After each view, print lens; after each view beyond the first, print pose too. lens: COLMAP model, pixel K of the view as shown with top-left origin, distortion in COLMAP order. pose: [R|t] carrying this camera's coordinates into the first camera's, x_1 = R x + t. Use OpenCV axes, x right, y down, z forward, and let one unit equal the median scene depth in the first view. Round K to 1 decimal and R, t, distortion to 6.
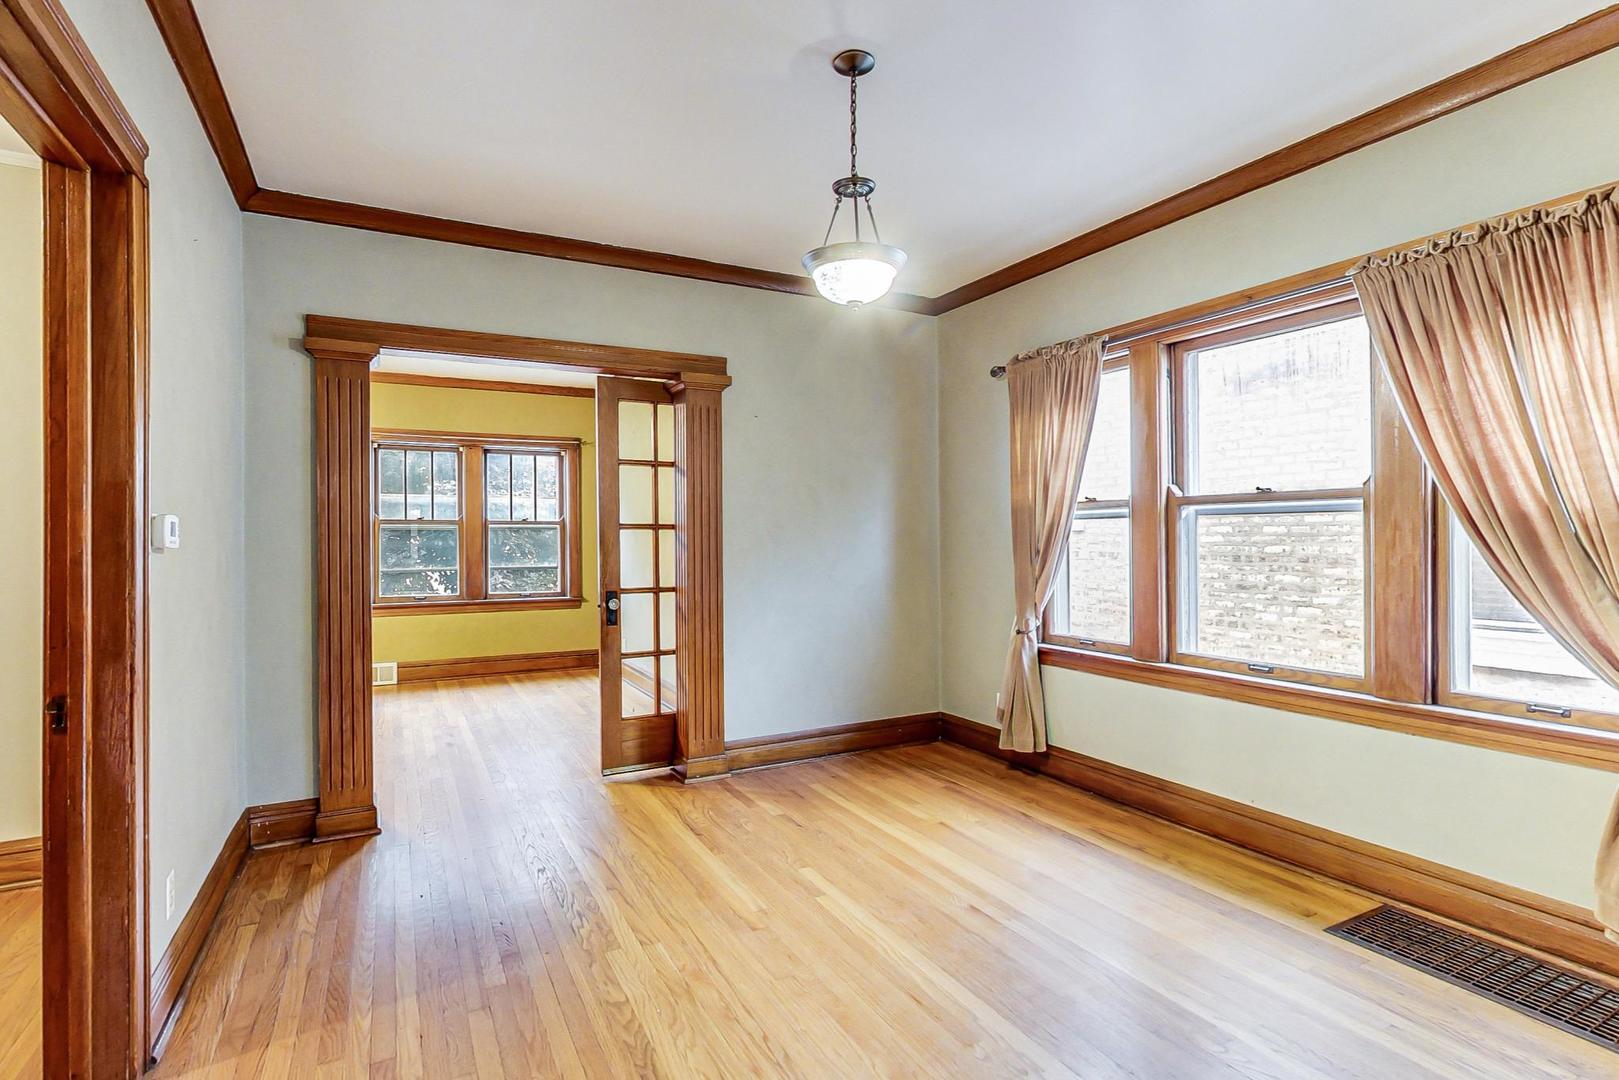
lens RADIAL K [[783.4, 0, 800.8], [0, 783.4, 540.3], [0, 0, 1]] dist [-0.003018, -0.000391]
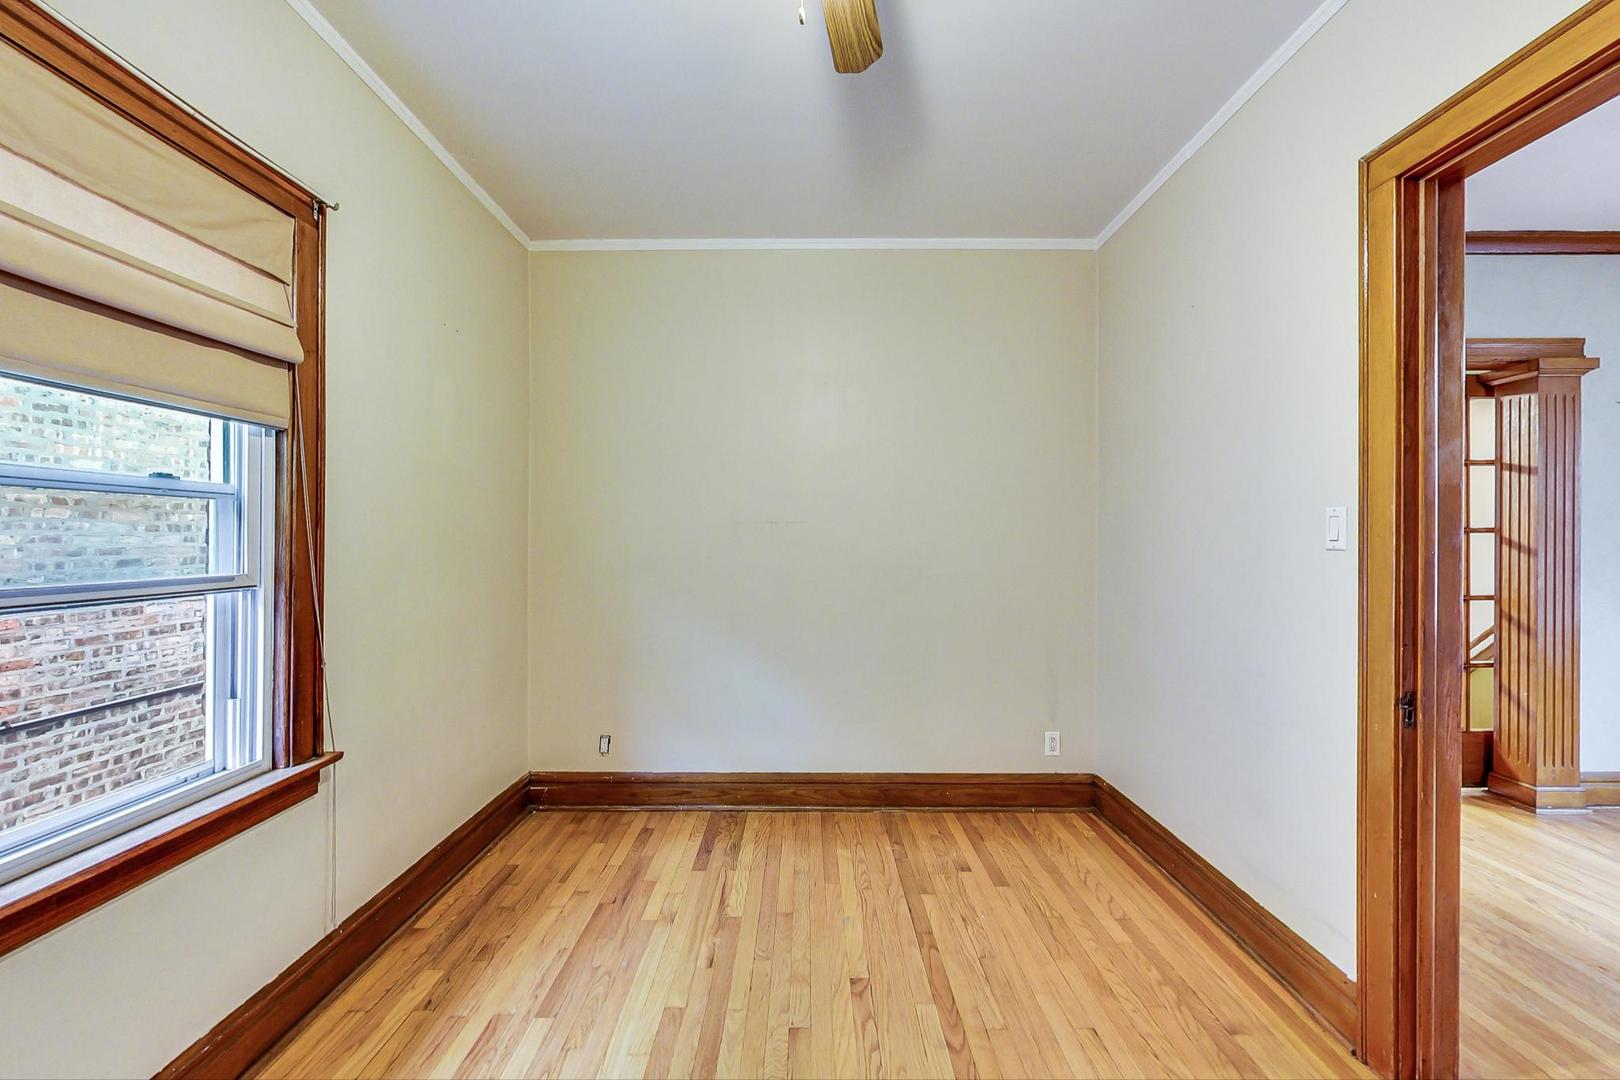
lens RADIAL K [[654.8, 0, 810.7], [0, 654.8, 541.9], [0, 0, 1]] dist [-0.001835, -0.000049]
pose [[0.882361, 0.009865, -0.470469, -0.560250], [-0.009199, 0.999951, 0.003716, 0.001860], [0.470482, 0.001049, 0.882409, -0.064971]]
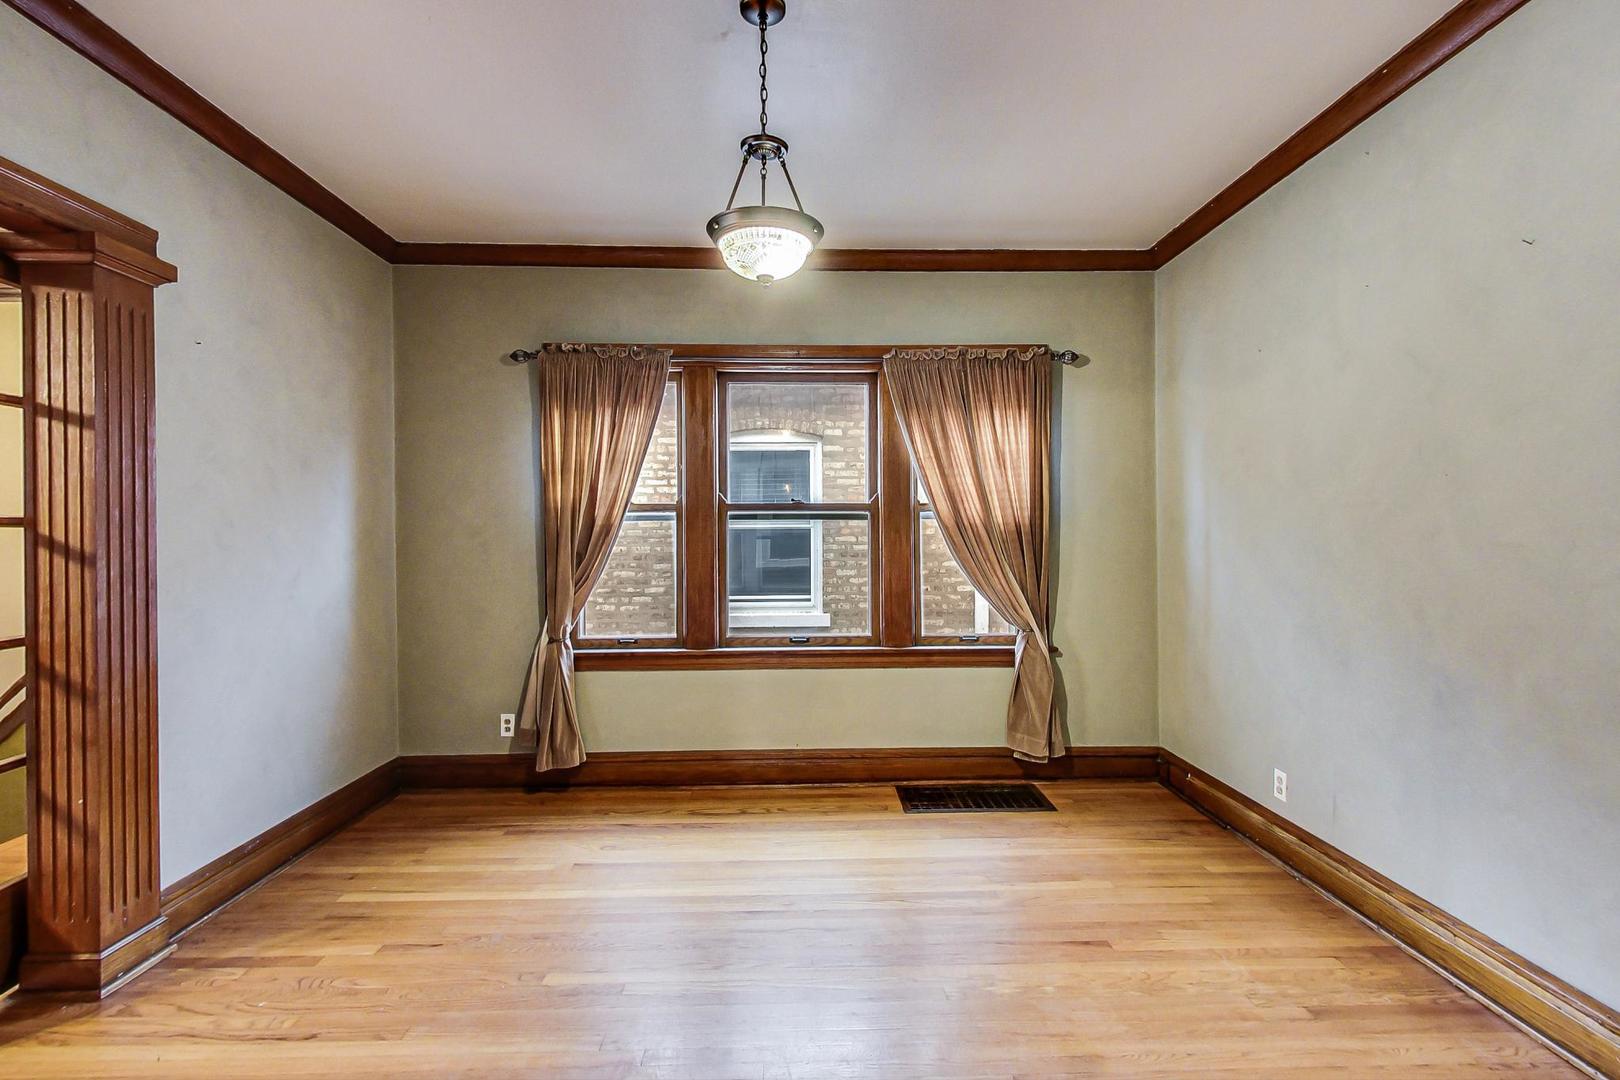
lens RADIAL K [[755.4, 0, 806.9], [0, 755.4, 535.9], [0, 0, 1]] dist [0.001787, -0.000840]
pose [[0.444720, 0.001454, 0.895669, -0.415824], [0.006931, 0.999963, -0.005064, -0.001575], [-0.895643, 0.008460, 0.444693, 0.345977]]
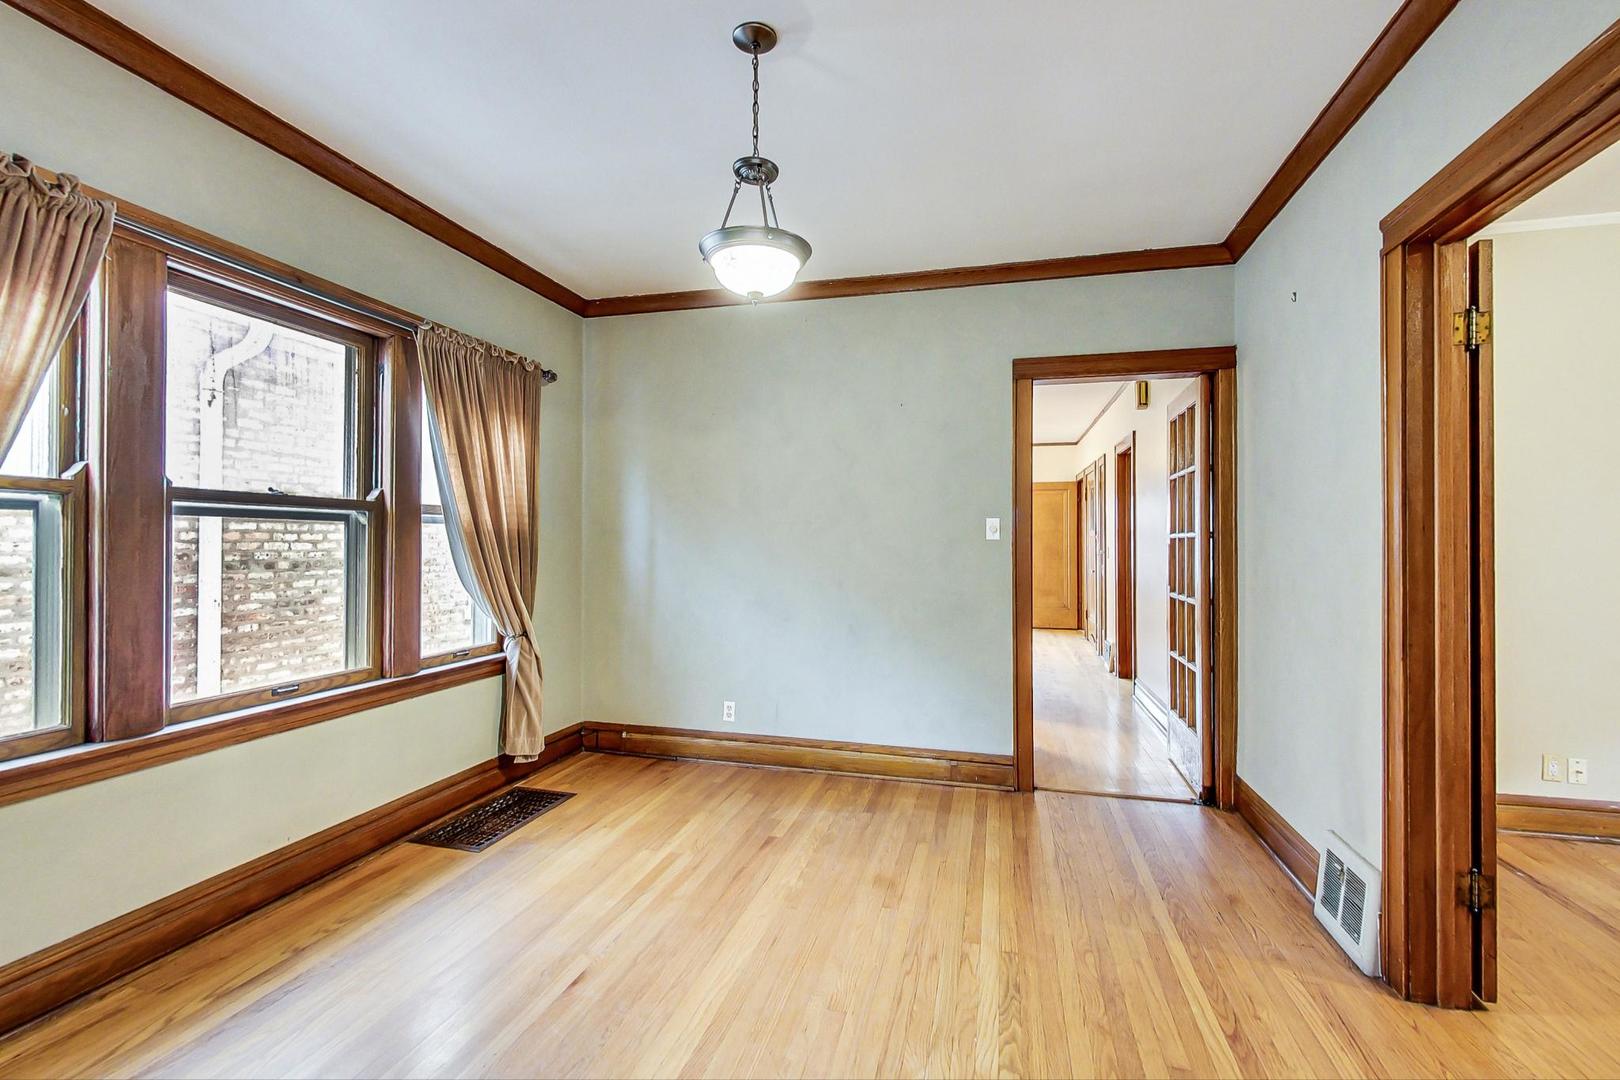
lens RADIAL K [[729.8, 0, 807.7], [0, 729.8, 535.6], [0, 0, 1]] dist [-0.000719, -0.000270]
pose [[-0.735374, 0.011159, 0.677569, -0.345219], [0.008049, 0.999938, -0.007732, -0.002807], [-0.677613, -0.000232, -0.735418, 0.965922]]
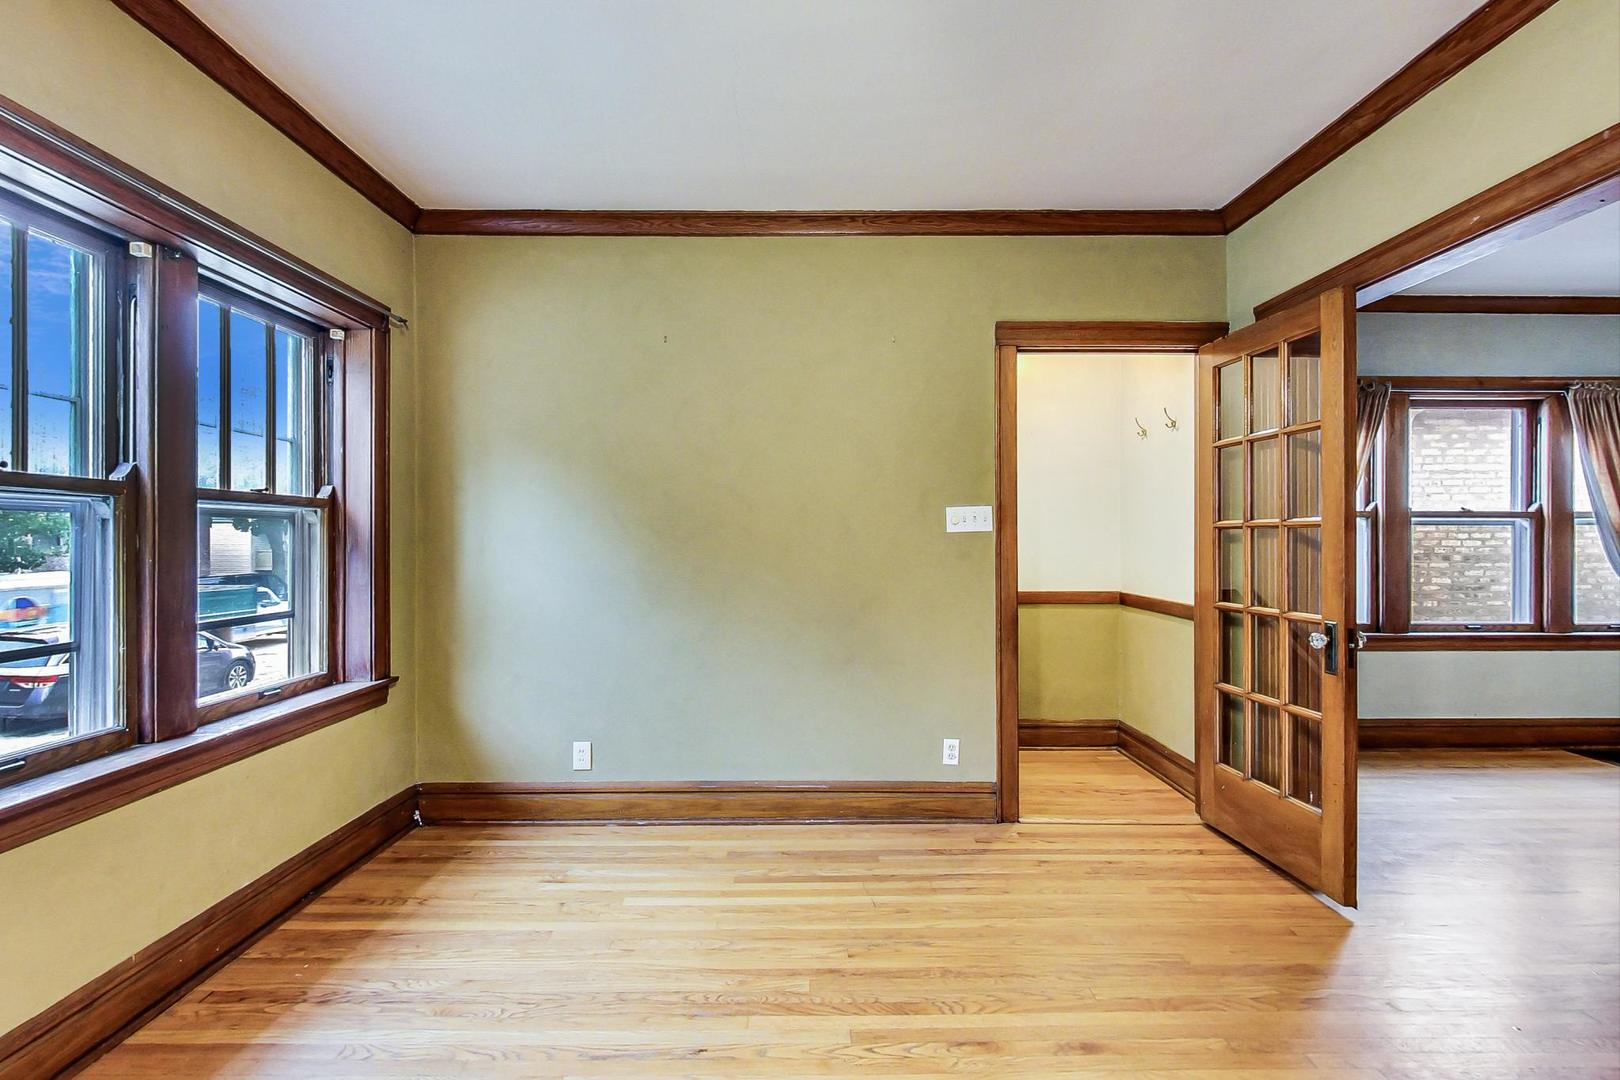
lens RADIAL K [[783.9, 0, 801.3], [0, 783.9, 540.3], [0, 0, 1]] dist [-0.003018, -0.000391]
pose [[0.457312, 0.005604, 0.889289, -1.093395], [0.003181, 0.999963, -0.007938, 0.001900], [-0.889301, 0.006459, 0.457278, 1.169272]]
